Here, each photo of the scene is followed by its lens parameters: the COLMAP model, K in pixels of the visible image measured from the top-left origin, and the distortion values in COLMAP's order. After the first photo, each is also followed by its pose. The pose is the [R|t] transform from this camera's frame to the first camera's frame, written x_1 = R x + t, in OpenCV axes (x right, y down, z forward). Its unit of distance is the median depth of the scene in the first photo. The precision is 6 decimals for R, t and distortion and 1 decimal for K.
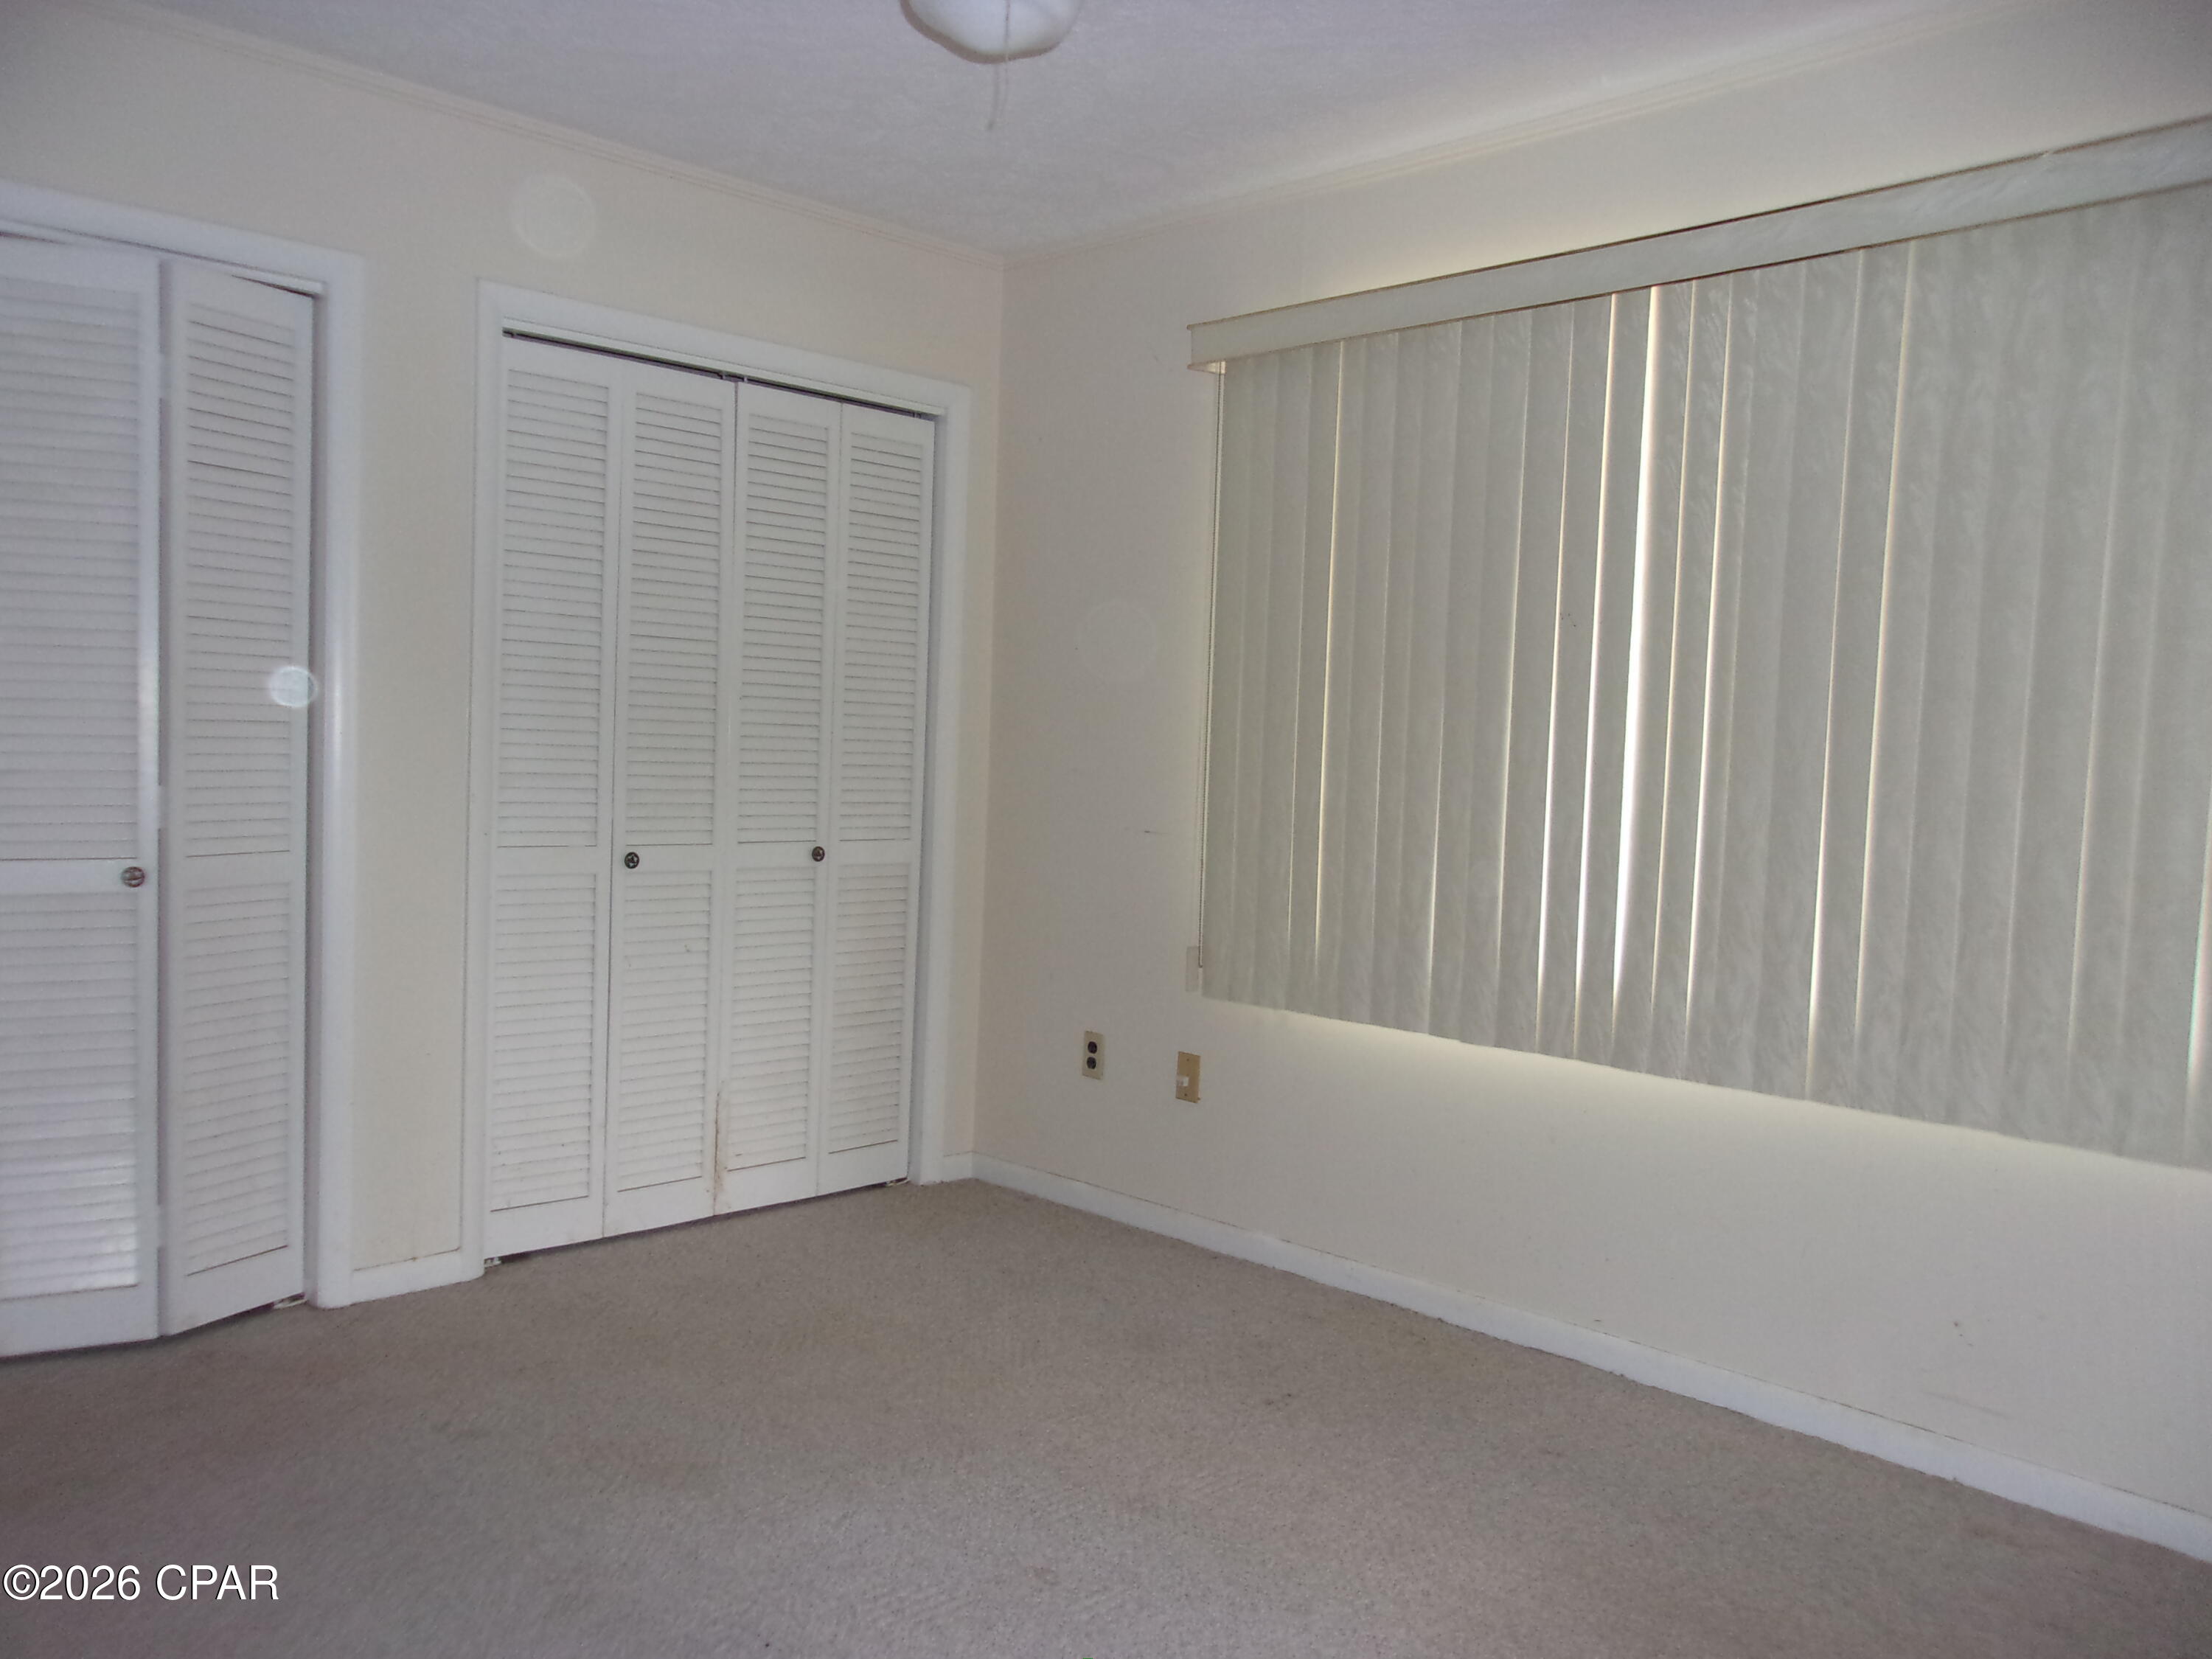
lens RADIAL K [[1750.4, 0, 1092.0], [0, 1750.4, 832.2], [0, 0, 1]] dist [-0.002701, 0.022506]
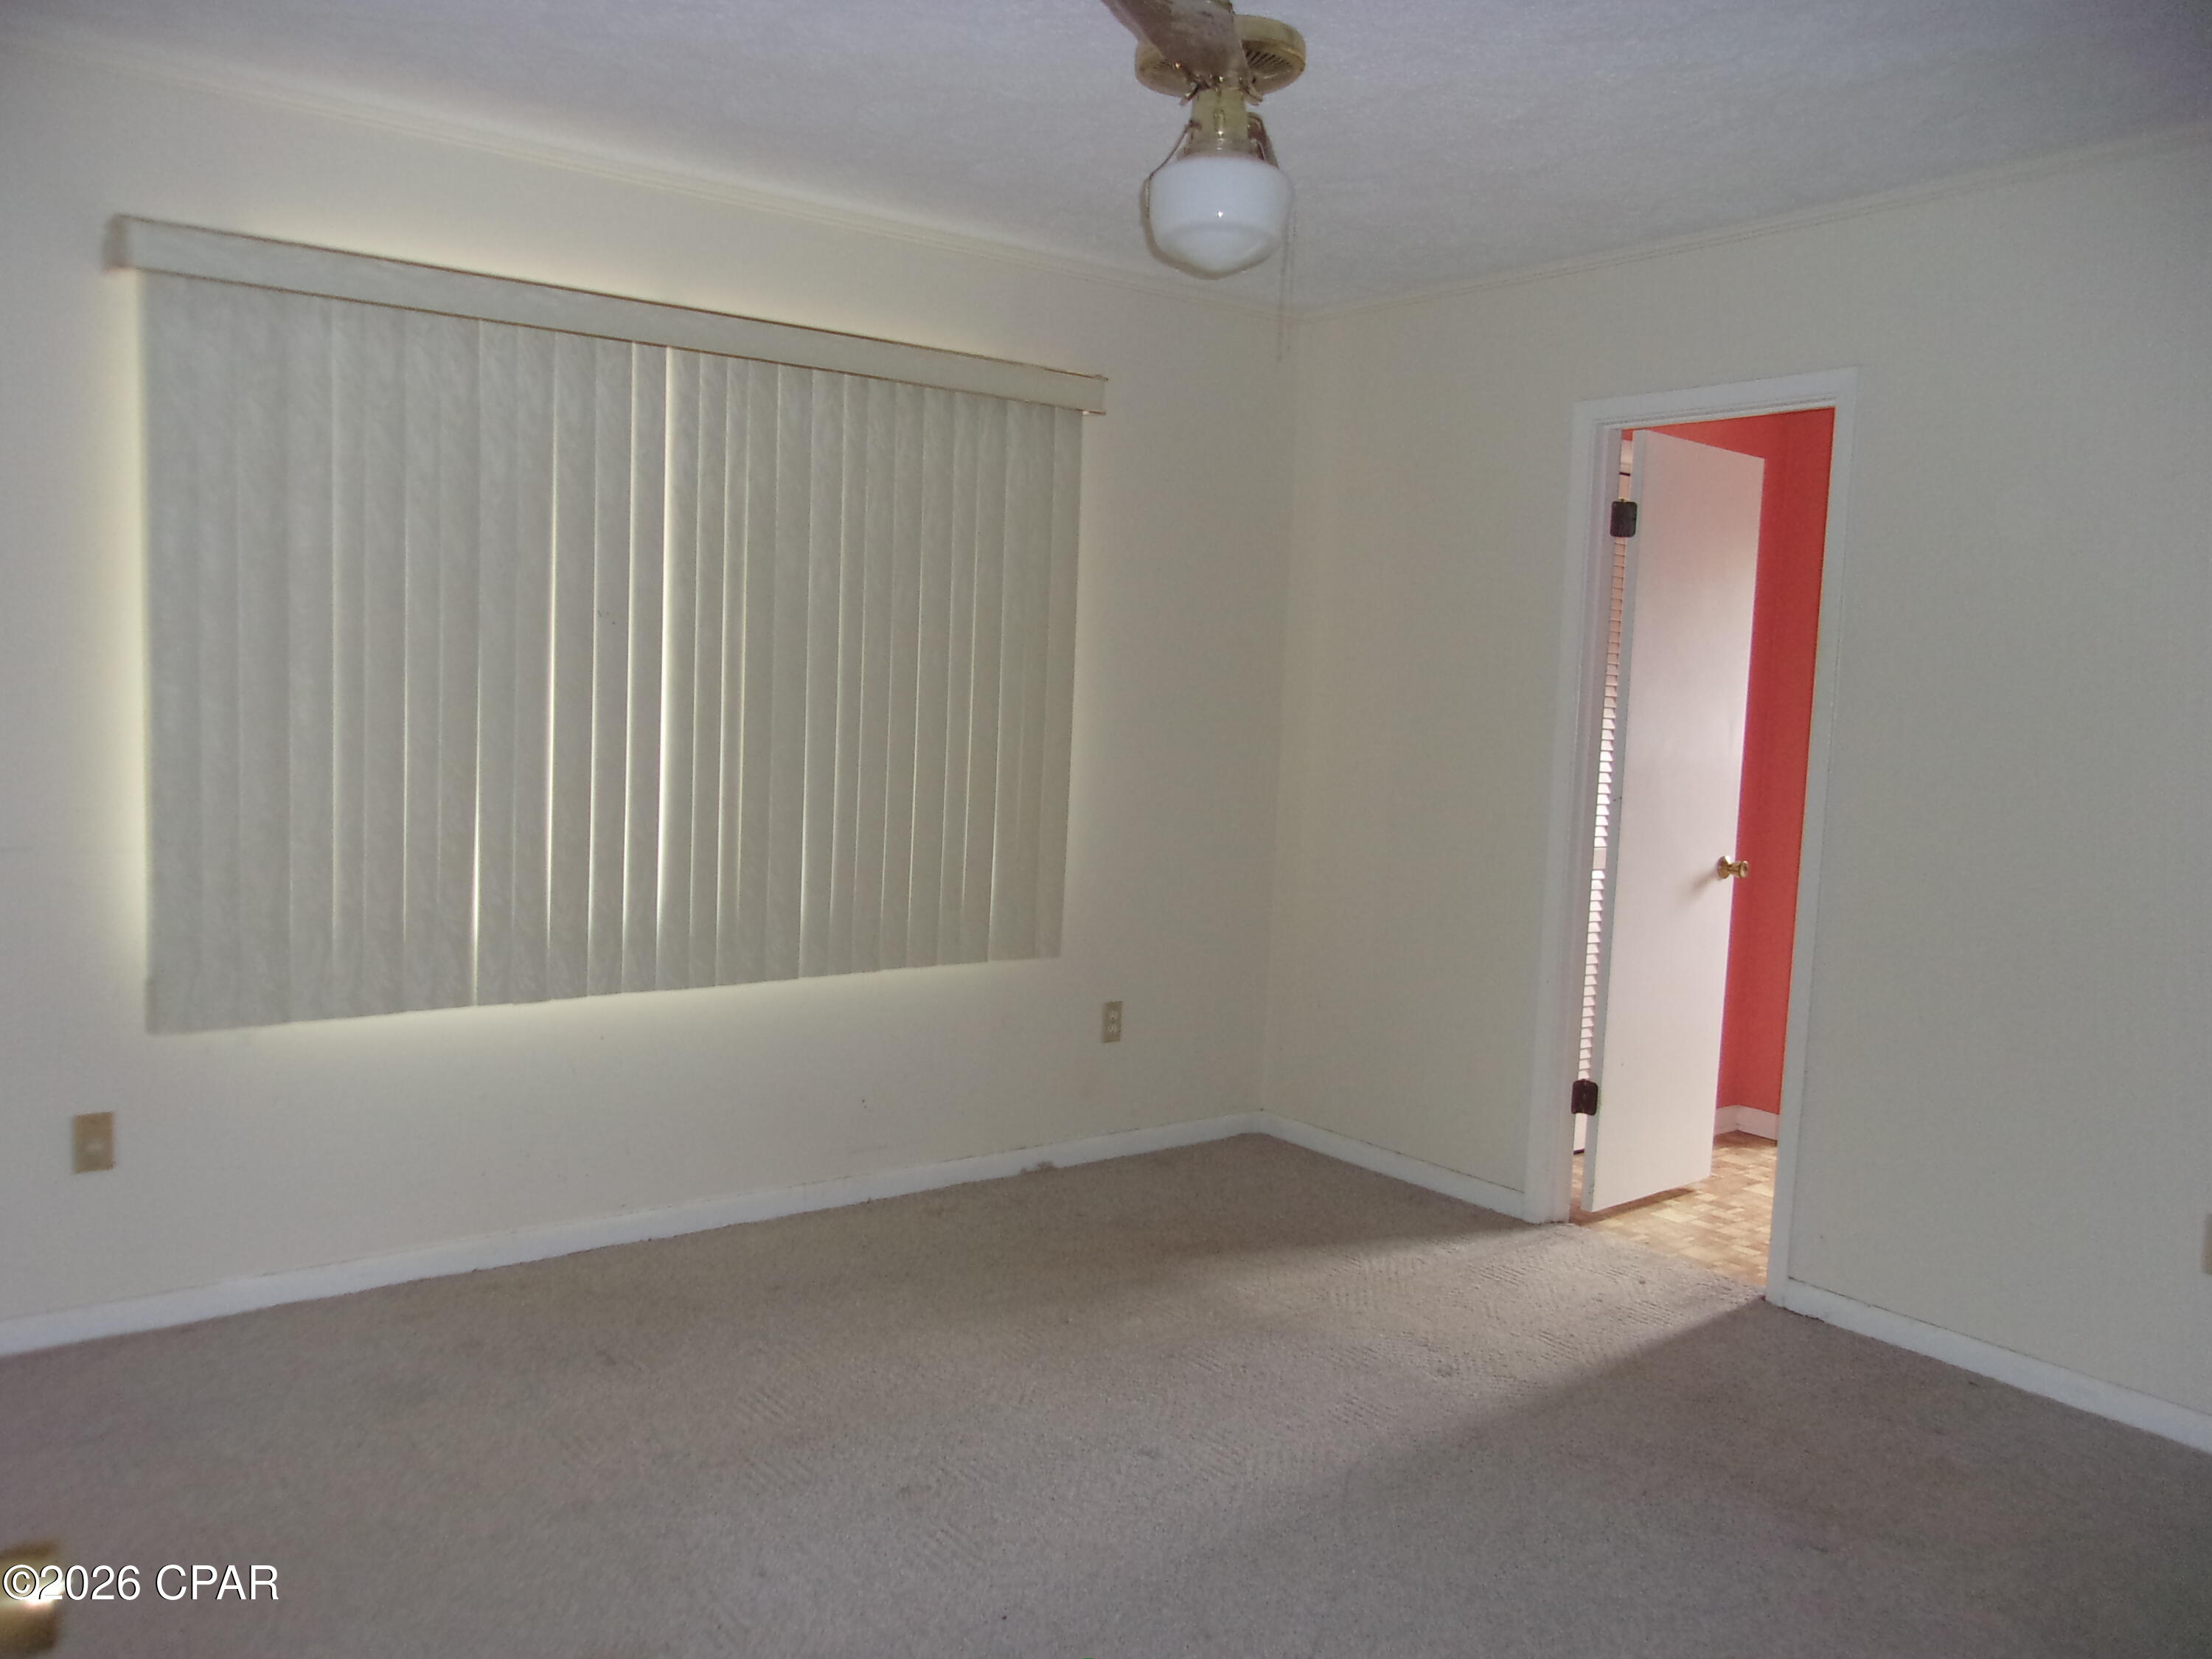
lens RADIAL K [[1750.4, 0, 1101.2], [0, 1750.4, 818.5], [0, 0, 1]] dist [-0.002701, 0.022506]
pose [[0.113366, -0.118133, 0.986505, -0.866914], [0.017001, 0.992992, 0.116956, -0.123689], [-0.993408, 0.003513, 0.114580, 0.566723]]
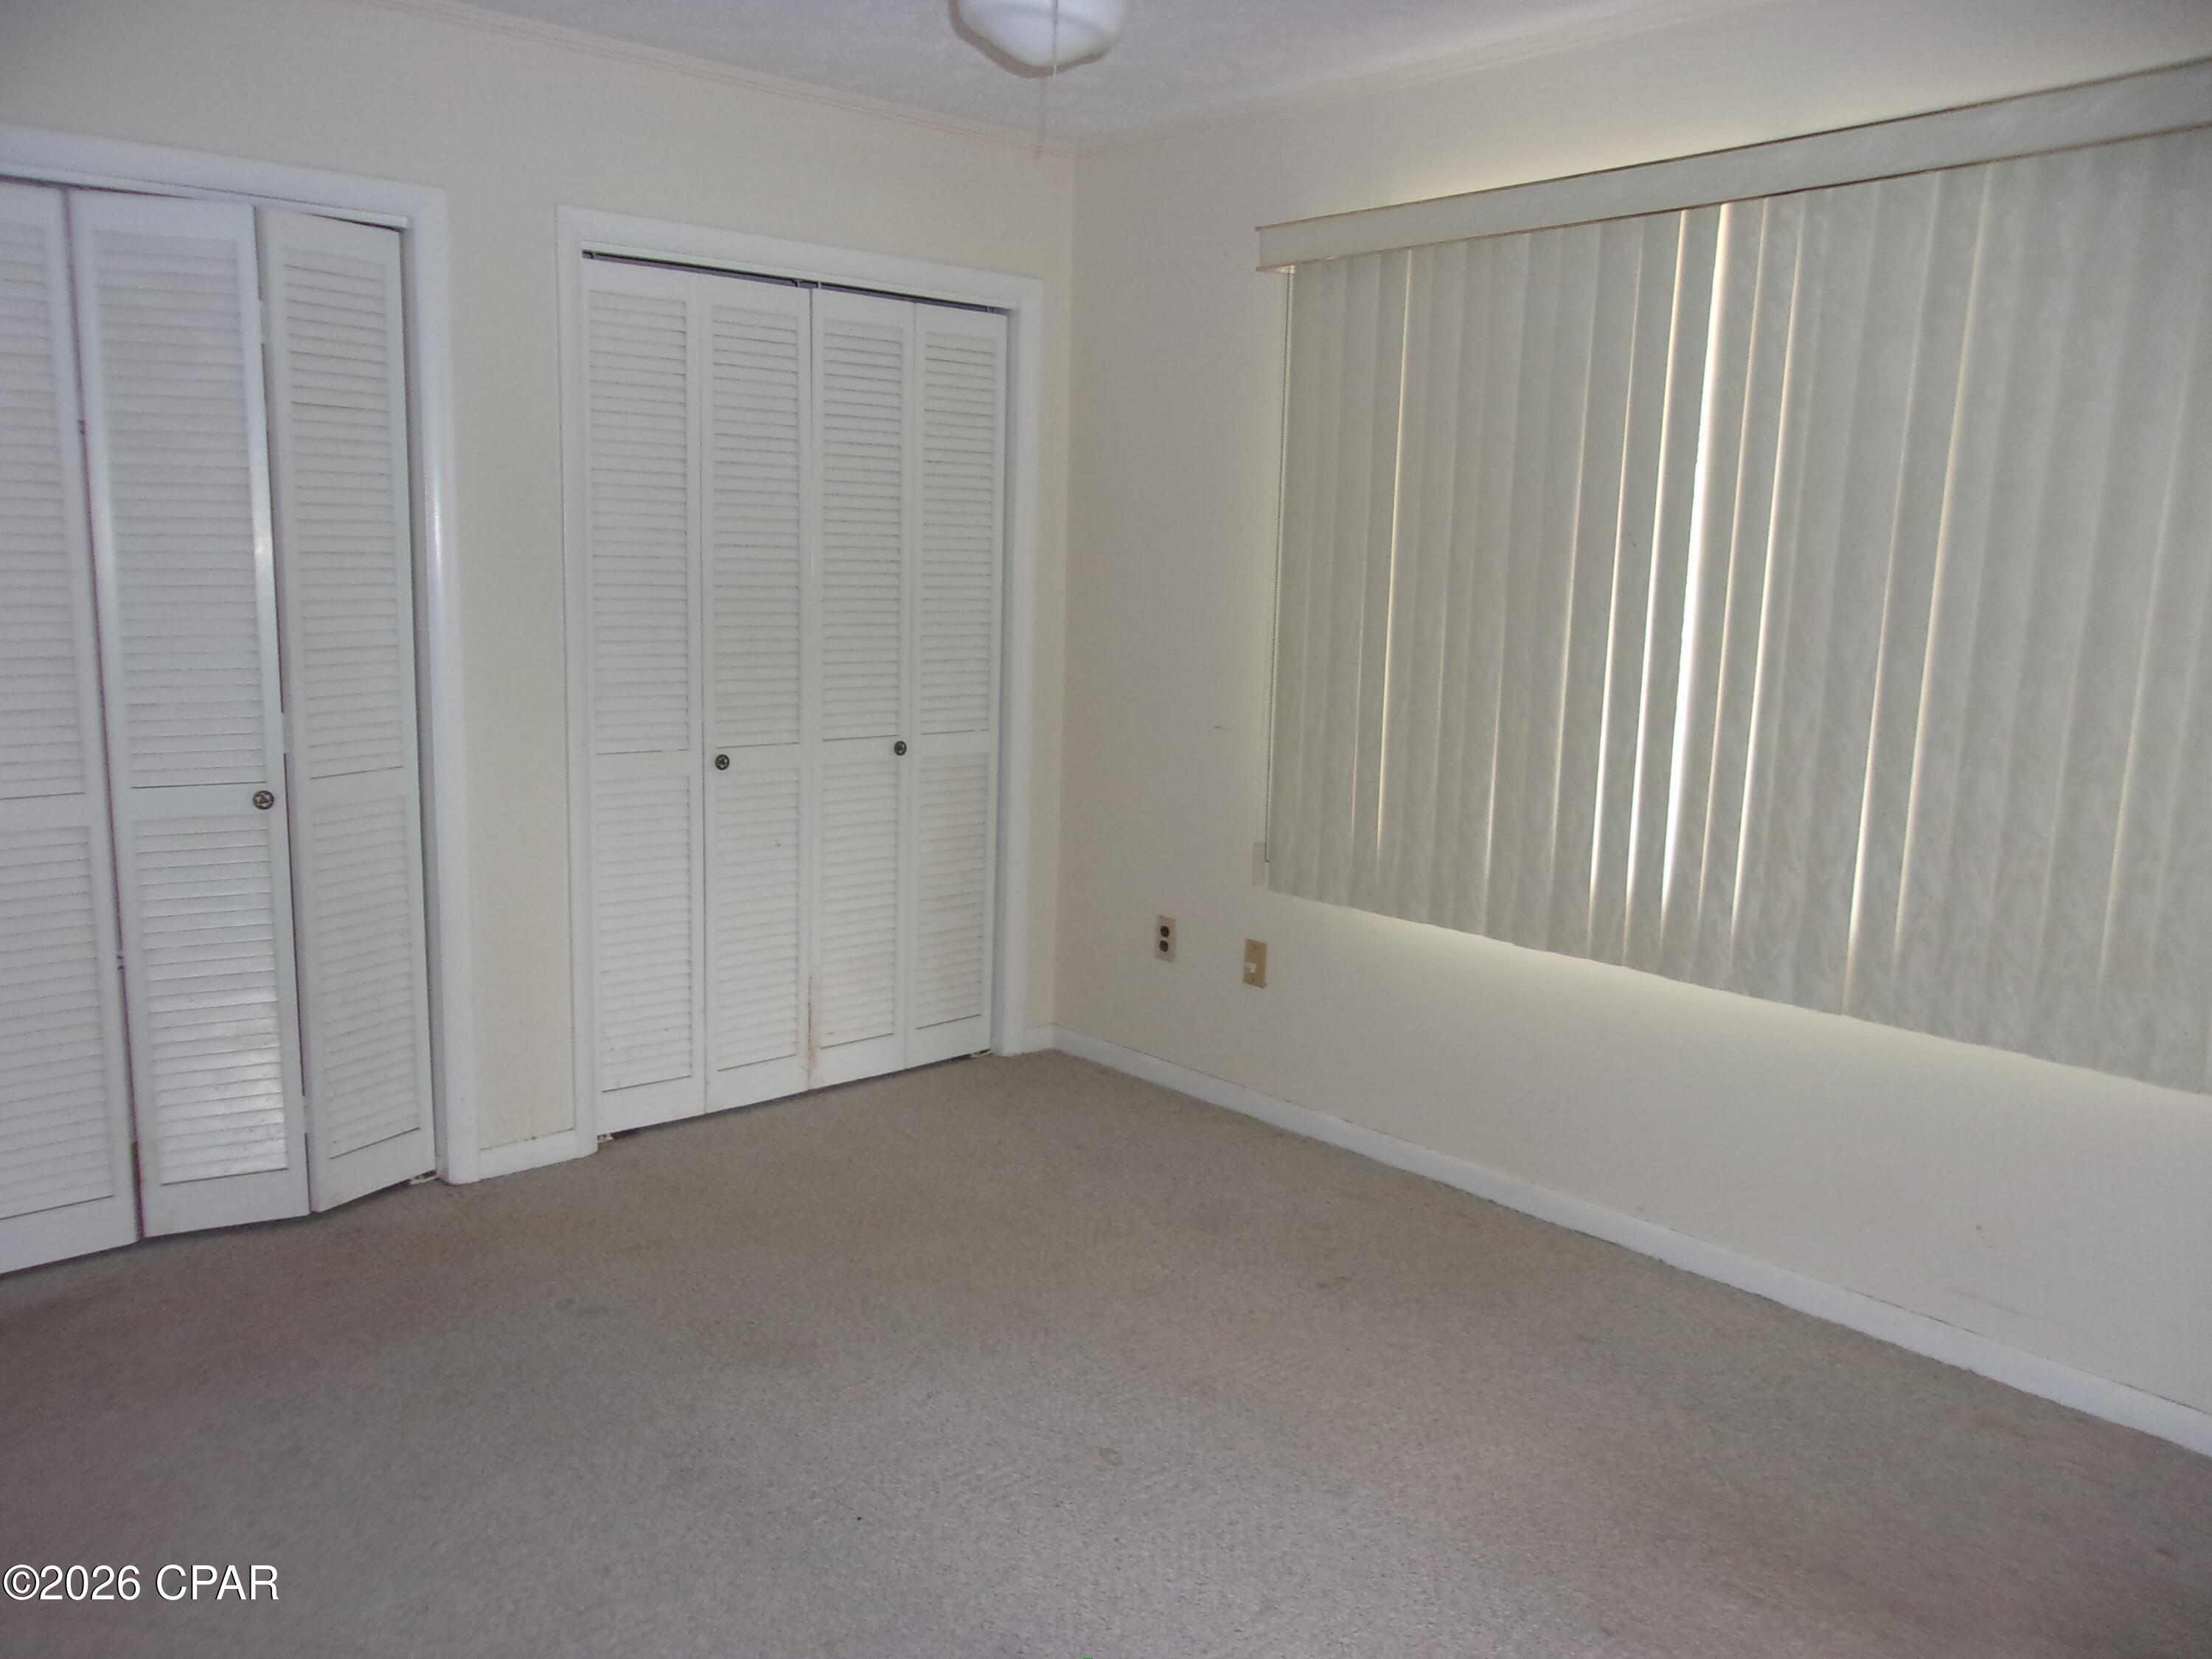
lens RADIAL K [[1750.4, 0, 1096.3], [0, 1750.4, 838.0], [0, 0, 1]] dist [-0.002701, 0.022506]
pose [[0.998738, 0.000312, -0.050216, 0.015781], [0.005287, 0.993768, 0.111340, -0.065252], [0.049938, -0.111465, 0.992513, -0.040107]]
